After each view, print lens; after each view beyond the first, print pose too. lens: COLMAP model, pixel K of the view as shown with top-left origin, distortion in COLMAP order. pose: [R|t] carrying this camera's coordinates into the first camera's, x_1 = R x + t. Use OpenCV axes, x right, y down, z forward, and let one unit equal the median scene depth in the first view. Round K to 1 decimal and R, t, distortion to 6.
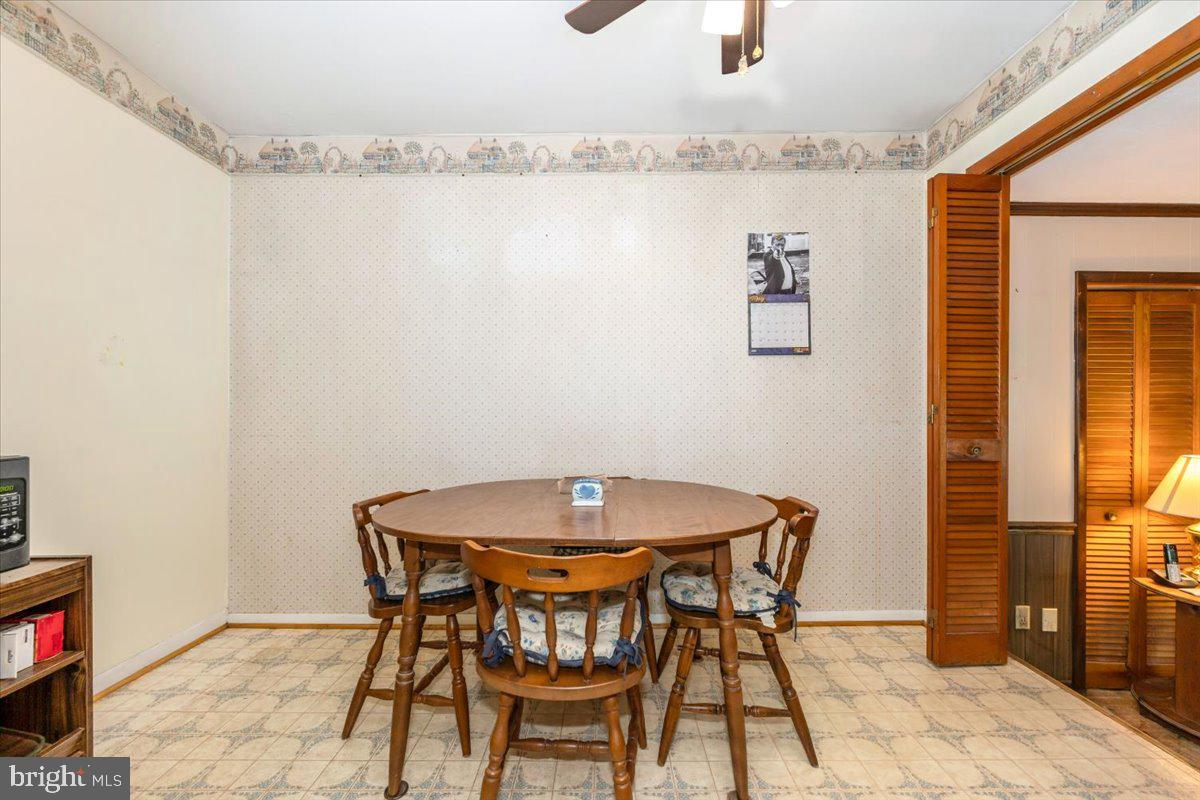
lens RADIAL K [[478.6, 0, 600.0], [0, 478.6, 400.0], [0, 0, 1]] dist [0.000805, 0.000154]
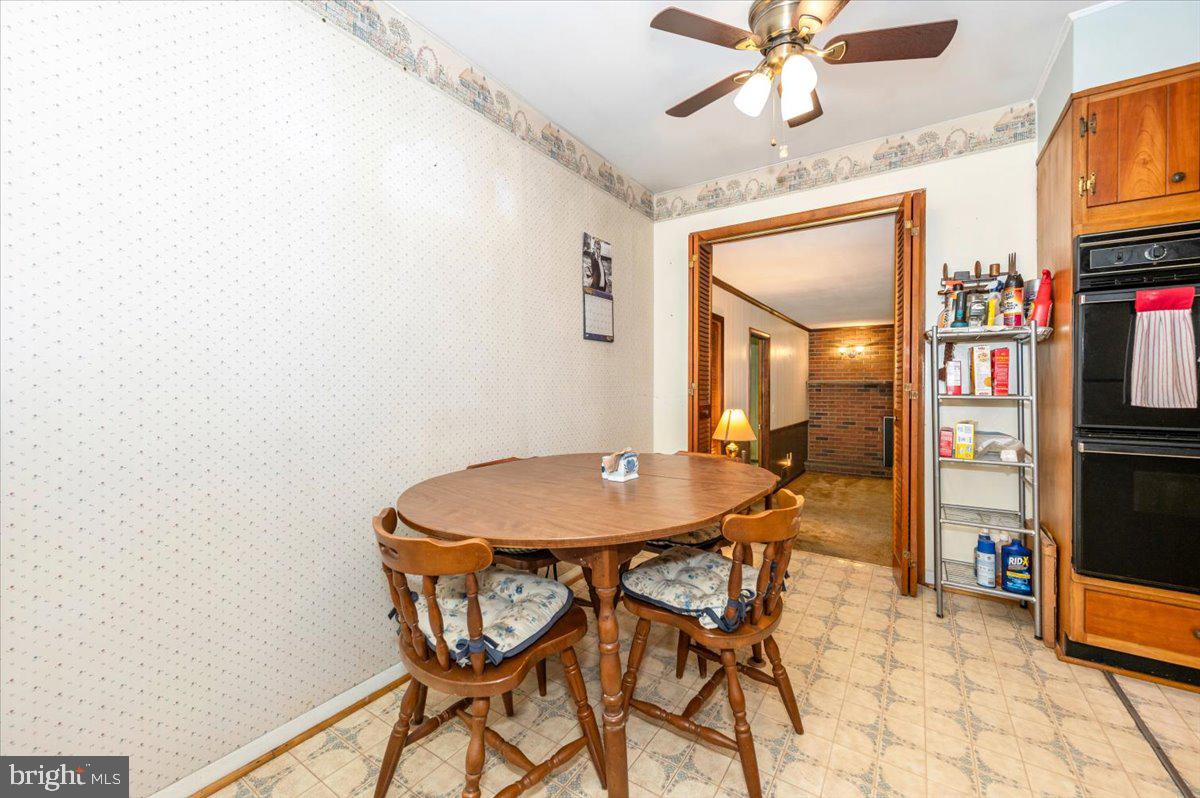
lens RADIAL K [[474.0, 0, 605.4], [0, 474.0, 384.6], [0, 0, 1]] dist [0.000068, 0.000020]
pose [[0.543306, 0.000136, 0.839535, -0.612724], [-0.011498, 0.999907, 0.007279, 0.007175], [-0.839456, -0.013607, 0.543257, 0.335901]]
